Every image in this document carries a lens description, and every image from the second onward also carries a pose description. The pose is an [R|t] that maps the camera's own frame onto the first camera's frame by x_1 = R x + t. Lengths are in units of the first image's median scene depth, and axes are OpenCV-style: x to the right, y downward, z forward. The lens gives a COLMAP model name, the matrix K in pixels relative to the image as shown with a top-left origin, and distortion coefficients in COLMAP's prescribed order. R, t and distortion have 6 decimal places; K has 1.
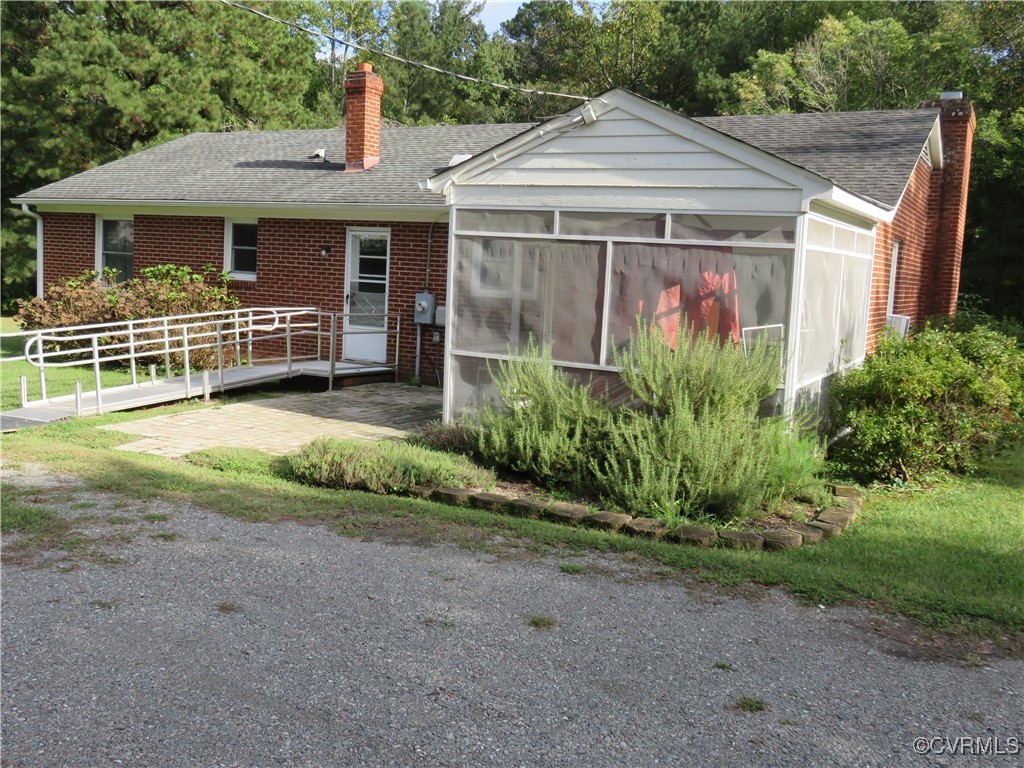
lens RADIAL K [[947.4, 0, 515.4], [0, 947.4, 363.9], [0, 0, 1]] dist [0.007845, -0.011395]
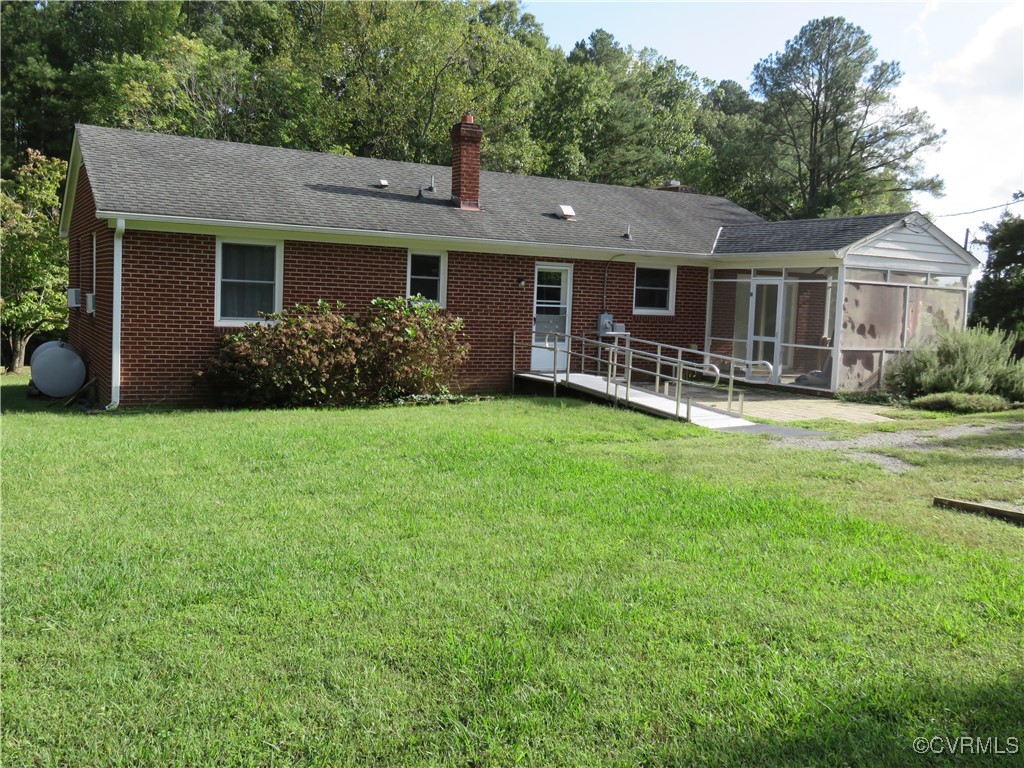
lens RADIAL K [[947.4, 0, 515.4], [0, 947.4, 363.9], [0, 0, 1]] dist [0.007845, -0.011395]
pose [[0.508961, -0.087981, 0.856281, -1.216255], [0.077101, 0.995424, 0.056450, -0.083665], [-0.857330, 0.037289, 0.513416, 0.401128]]
